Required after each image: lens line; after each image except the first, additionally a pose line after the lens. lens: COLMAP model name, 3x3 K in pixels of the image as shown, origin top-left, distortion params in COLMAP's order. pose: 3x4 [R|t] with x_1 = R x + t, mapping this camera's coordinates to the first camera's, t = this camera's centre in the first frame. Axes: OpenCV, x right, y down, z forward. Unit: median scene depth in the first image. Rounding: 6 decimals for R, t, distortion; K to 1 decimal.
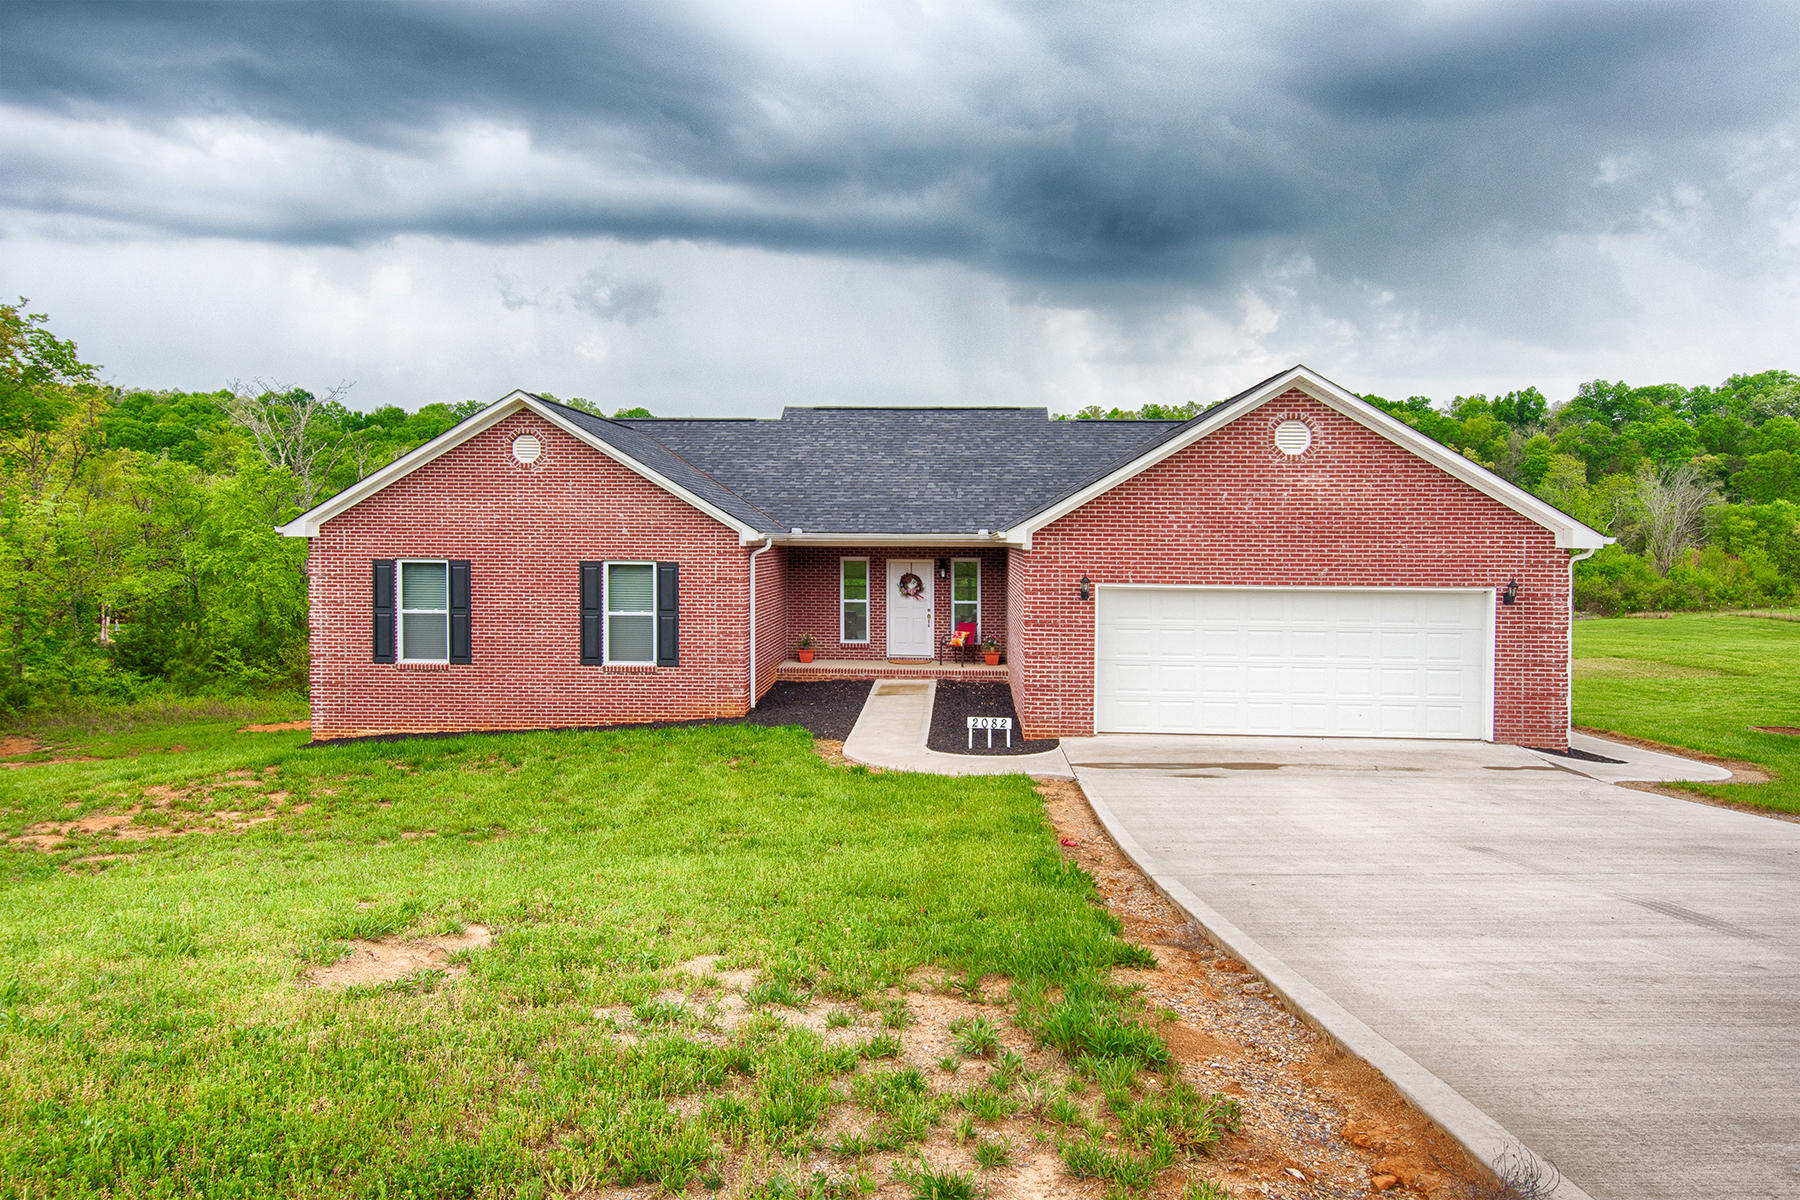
lens RADIAL K [[1210.2, 0, 894.0], [0, 1210.2, 595.4], [0, 0, 1]] dist [0.036628, -0.000520]
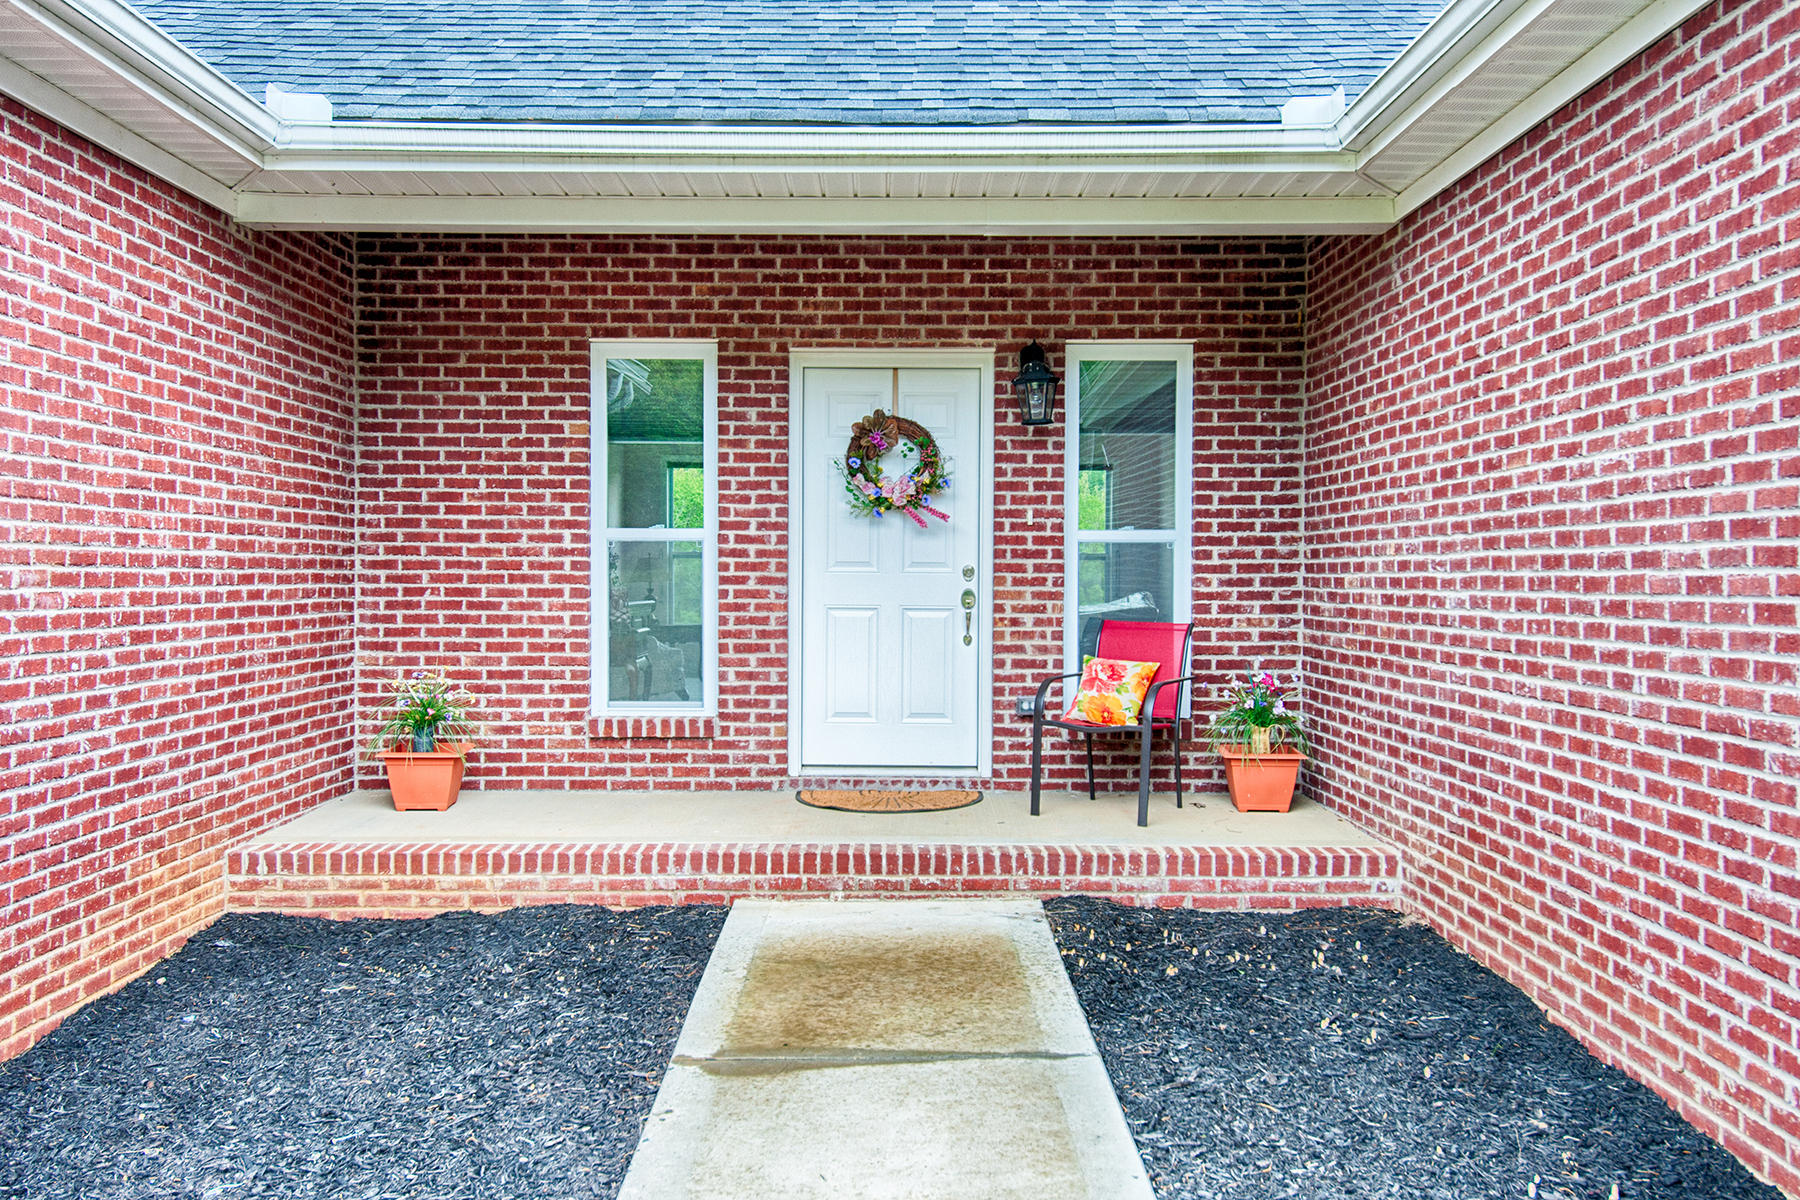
lens RADIAL K [[1522.9, 0, 899.6], [0, 1522.9, 592.2], [0, 0, 1]] dist [-0.002042, -0.000563]
pose [[0.998102, -0.006060, 0.061286, -0.002910], [0.007964, 0.999492, -0.030875, 0.025300], [-0.061067, 0.031304, 0.997643, 0.709001]]
